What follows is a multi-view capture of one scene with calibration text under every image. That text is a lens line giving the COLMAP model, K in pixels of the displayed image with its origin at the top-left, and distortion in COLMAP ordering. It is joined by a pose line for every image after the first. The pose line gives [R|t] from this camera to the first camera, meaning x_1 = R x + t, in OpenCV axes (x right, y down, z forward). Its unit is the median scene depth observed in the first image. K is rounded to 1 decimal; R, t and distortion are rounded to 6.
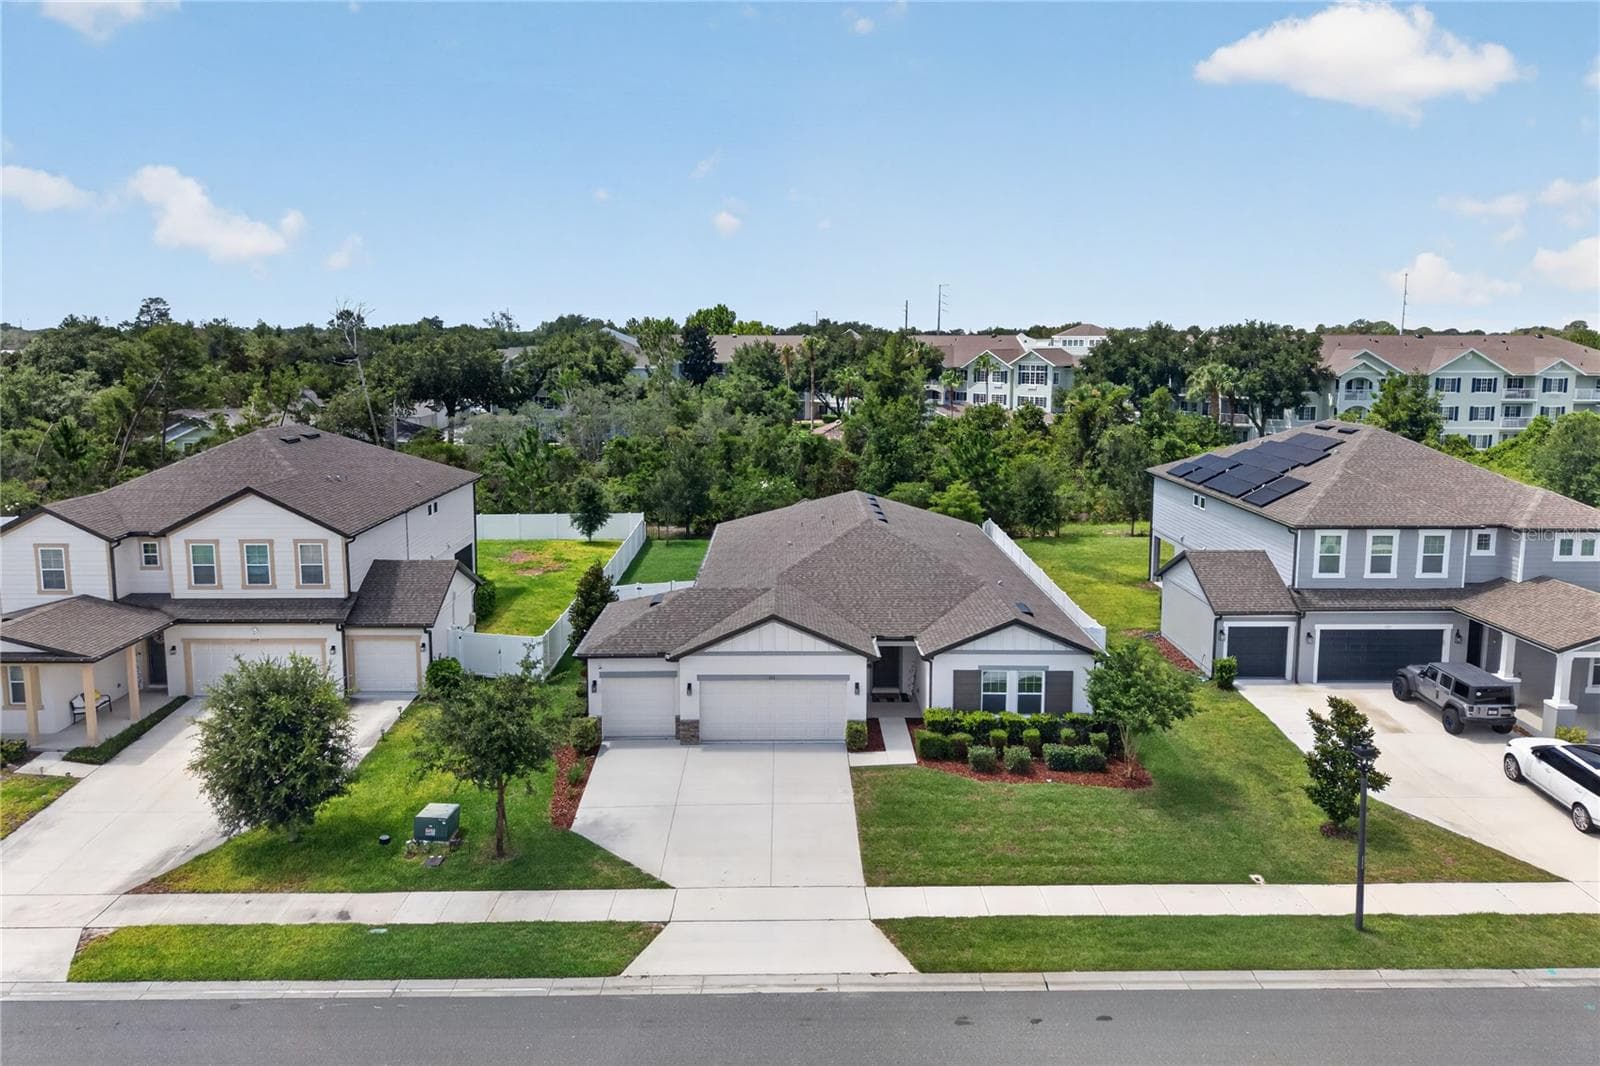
lens RADIAL K [[1085.5, 0, 812.1], [0, 1085.5, 444.6], [0, 0, 1]] dist [0.031804, -0.038365]
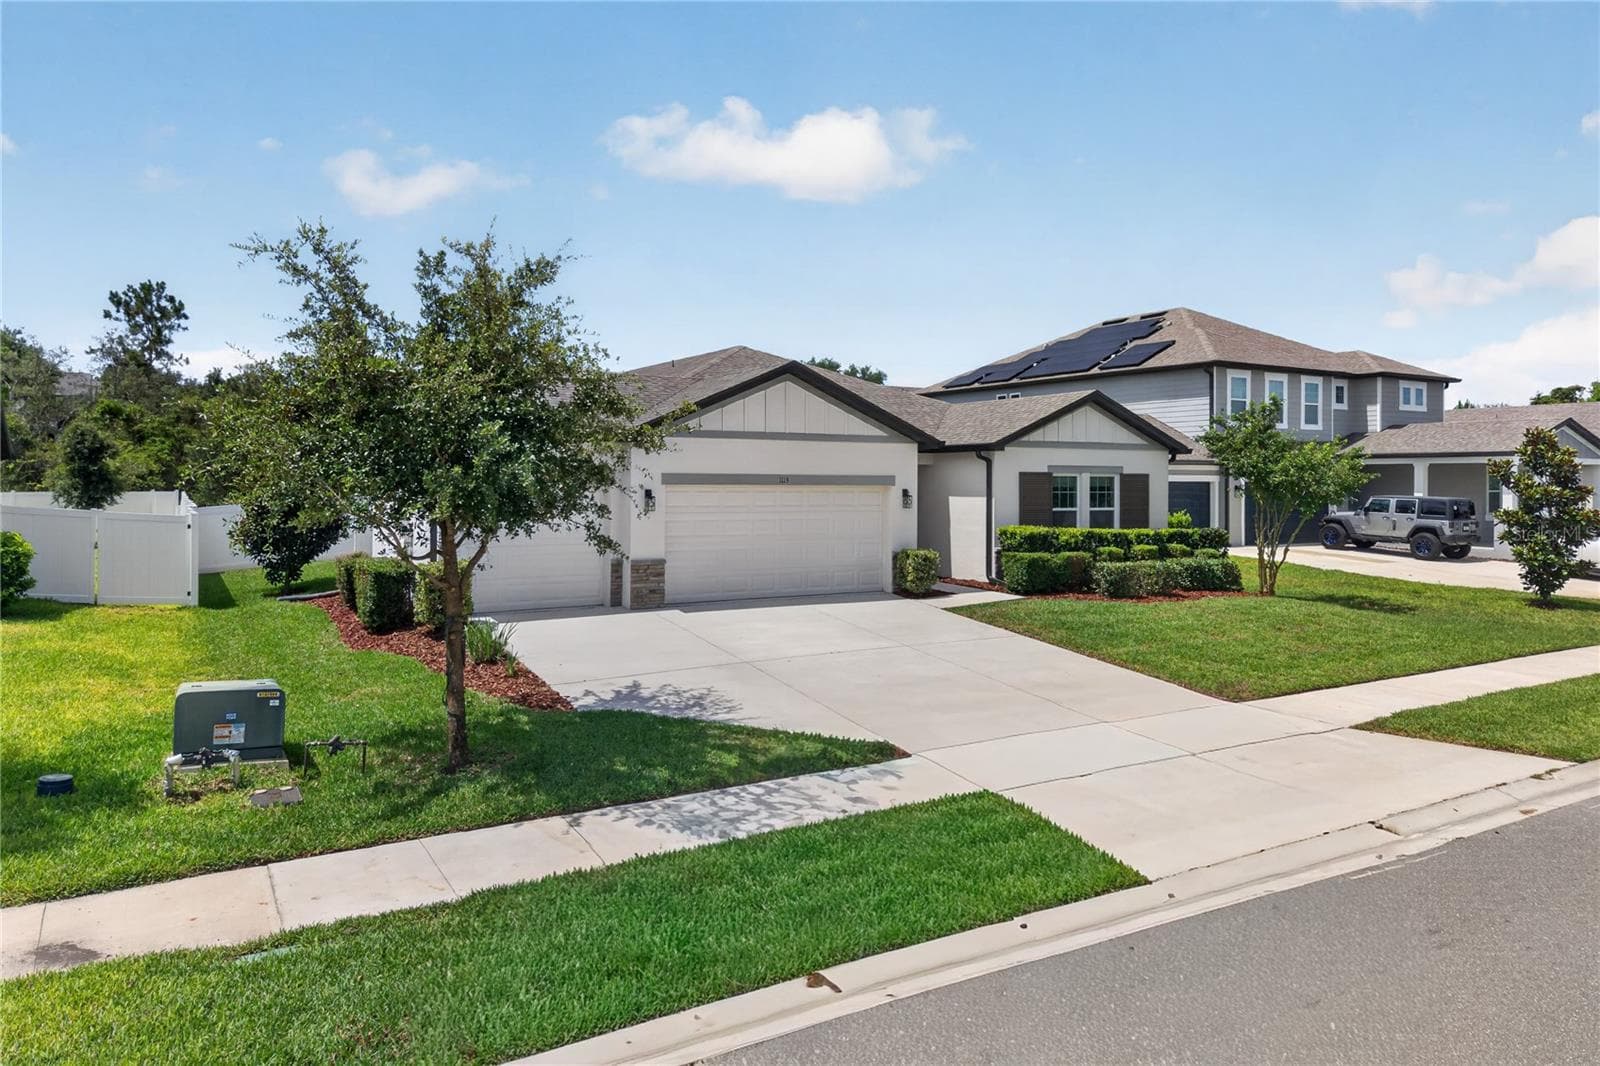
lens RADIAL K [[1085.5, 0, 812.1], [0, 1085.5, 444.6], [0, 0, 1]] dist [0.031804, -0.038365]
pose [[0.861893, 0.017129, 0.506801, -0.310384], [0.052666, 0.991001, -0.123062, 0.266381], [-0.504348, 0.132757, 0.853234, 0.505905]]
